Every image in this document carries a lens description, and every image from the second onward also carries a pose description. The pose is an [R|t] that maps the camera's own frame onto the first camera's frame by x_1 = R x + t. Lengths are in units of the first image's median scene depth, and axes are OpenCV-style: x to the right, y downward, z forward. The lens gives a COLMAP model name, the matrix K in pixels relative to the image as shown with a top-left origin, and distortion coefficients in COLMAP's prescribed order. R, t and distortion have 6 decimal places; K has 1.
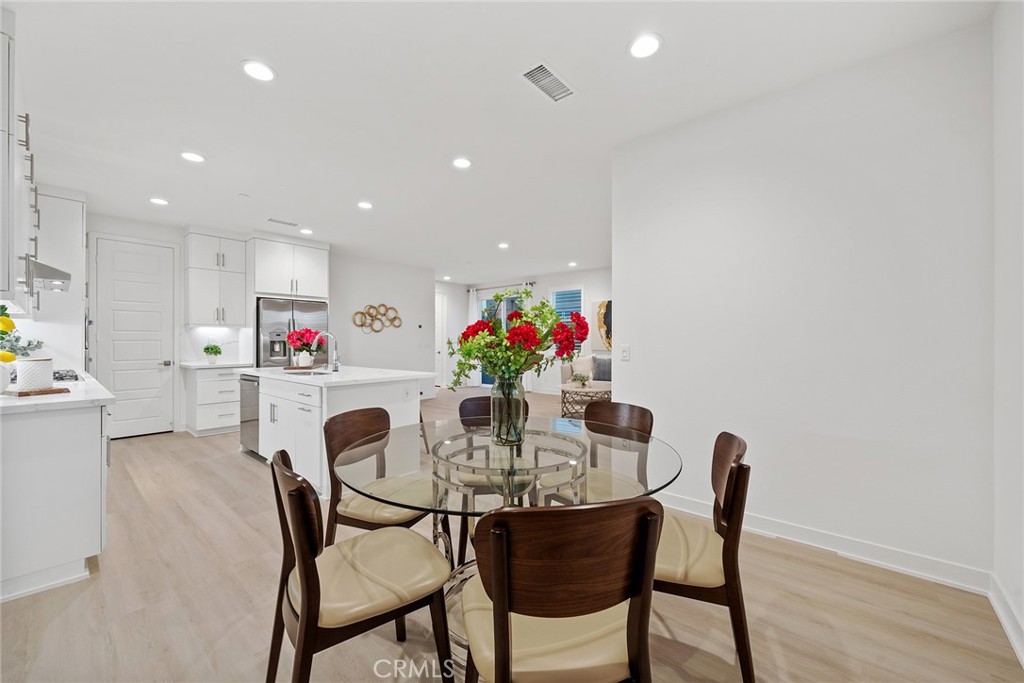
lens RADIAL K [[406.8, 0, 530.6], [0, 406.8, 338.8], [0, 0, 1]] dist [-0.003121, 0.000170]
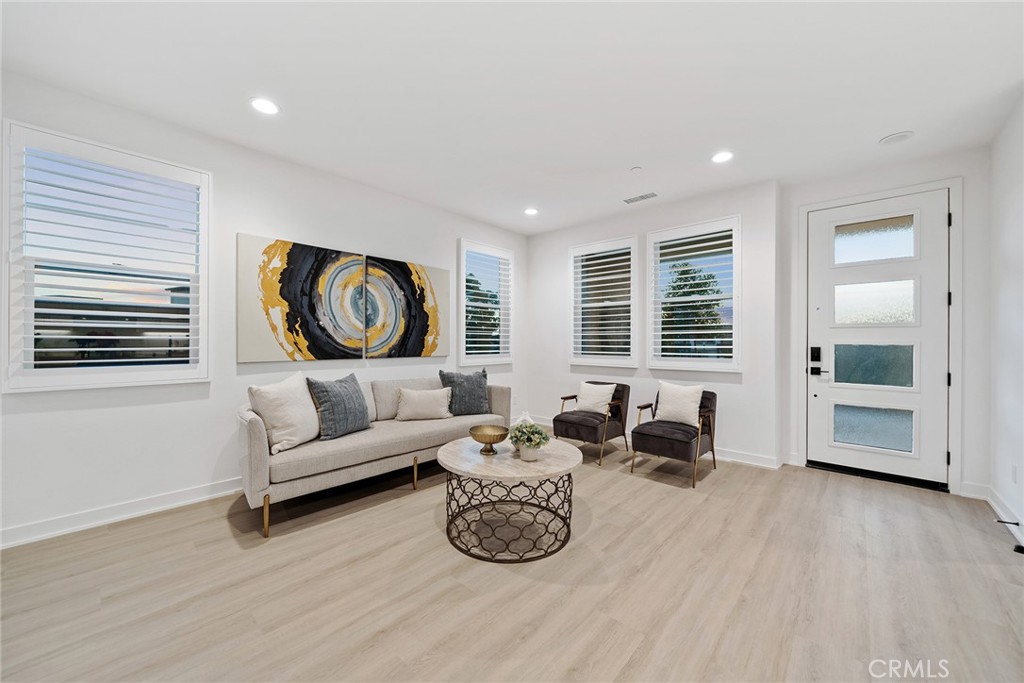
lens RADIAL K [[378.4, 0, 516.2], [0, 378.4, 340.9], [0, 0, 1]] dist [-0.002740, -0.000111]
pose [[0.058129, -0.001651, 0.998308, -0.210575], [-0.013057, 0.999912, 0.002414, 0.004764], [-0.998224, -0.013175, 0.058102, 0.848540]]
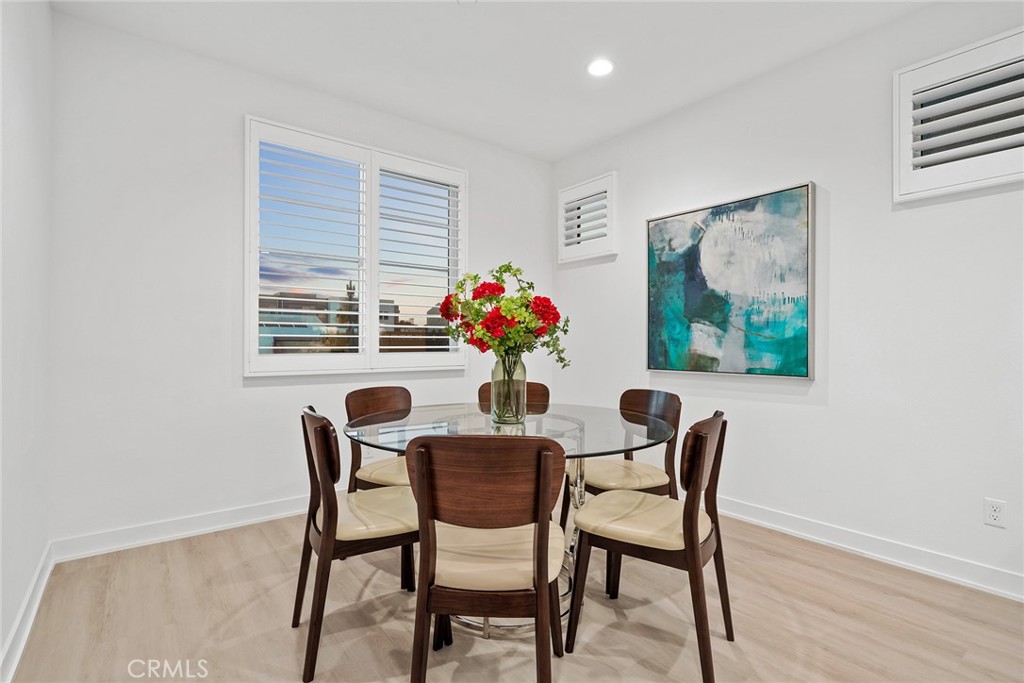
lens RADIAL K [[493.6, 0, 510.4], [0, 493.6, 341.4], [0, 0, 1]] dist [0.001907, 0.001379]
pose [[-0.970311, -0.003956, 0.241827, -0.085119], [-0.006968, 0.999908, -0.011598, 0.018949], [-0.241759, -0.012939, -0.970250, 0.531534]]
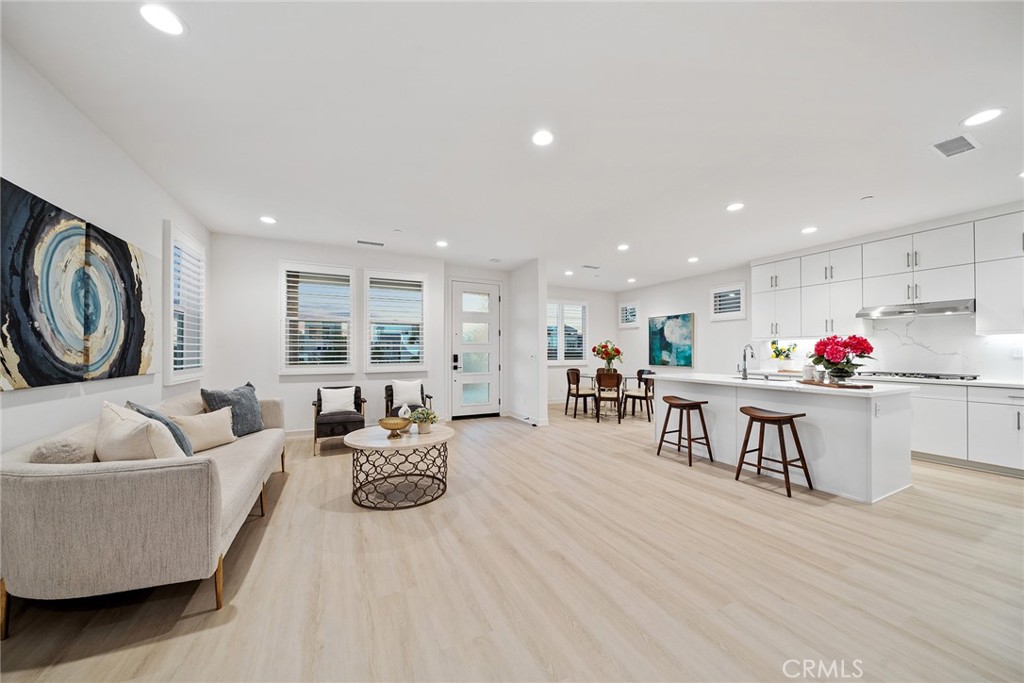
lens RADIAL K [[348.7, 0, 505.6], [0, 348.7, 349.4], [0, 0, 1]] dist [-0.009700, -0.000025]
pose [[-0.897798, 0.002949, 0.440398, -0.173591], [-0.003196, 0.999908, -0.013212, 0.007264], [-0.440396, -0.013270, -0.897706, 1.188960]]
